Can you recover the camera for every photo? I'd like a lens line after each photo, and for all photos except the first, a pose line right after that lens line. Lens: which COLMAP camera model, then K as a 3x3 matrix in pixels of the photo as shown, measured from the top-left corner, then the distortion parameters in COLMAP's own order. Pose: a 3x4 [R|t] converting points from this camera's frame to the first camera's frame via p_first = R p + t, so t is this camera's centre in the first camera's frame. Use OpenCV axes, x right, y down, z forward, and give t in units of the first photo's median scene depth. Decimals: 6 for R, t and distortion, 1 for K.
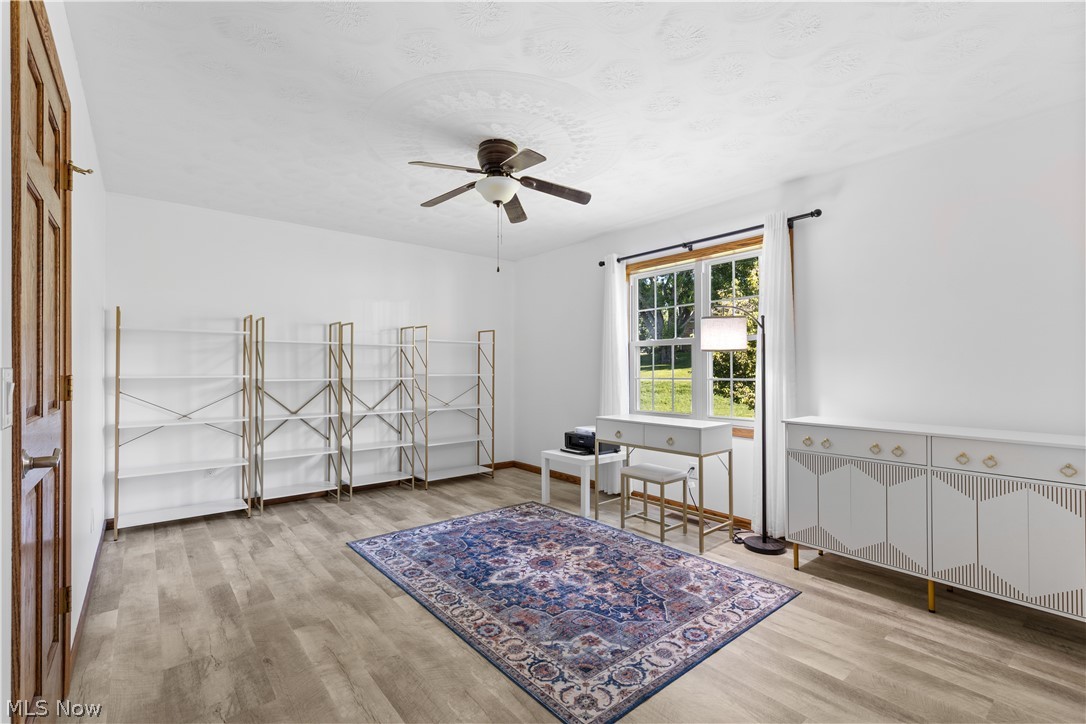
lens RADIAL K [[490.8, 0, 545.3], [0, 490.8, 366.3], [0, 0, 1]] dist [0.004990, 0.000078]
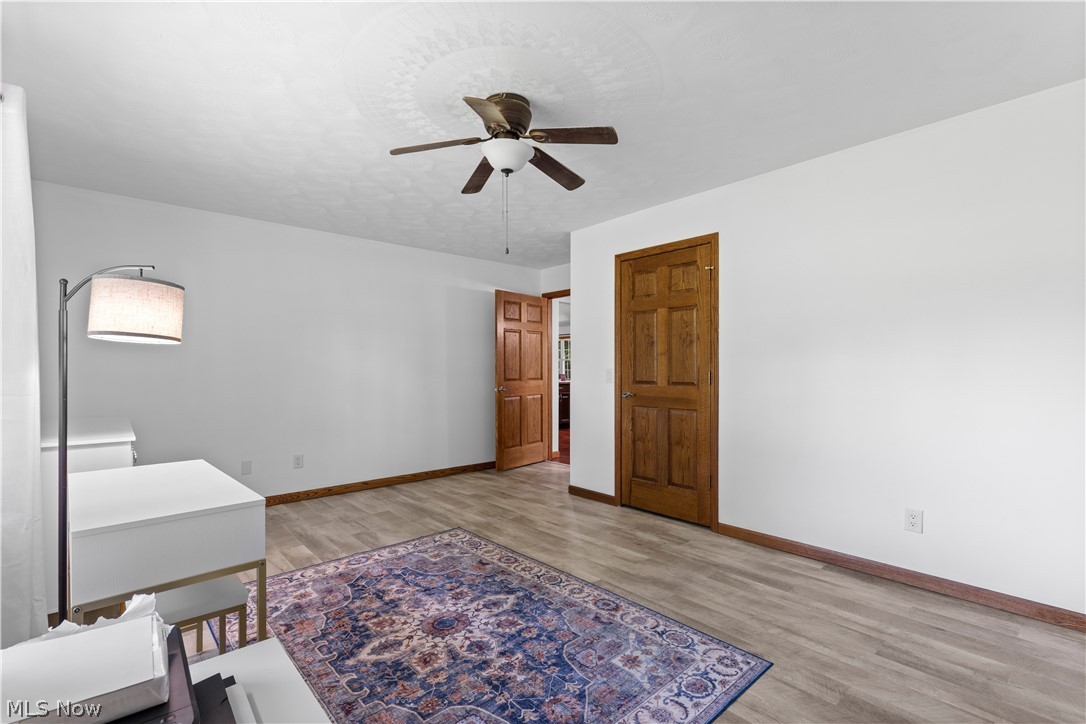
lens RADIAL K [[490.8, 0, 542.3], [0, 490.8, 366.3], [0, 0, 1]] dist [0.004990, 0.000078]
pose [[-0.999317, 0.002014, -0.036909, -0.134472], [0.002407, 0.999941, -0.010594, 0.010849], [0.036886, -0.010676, -0.999262, 1.985147]]
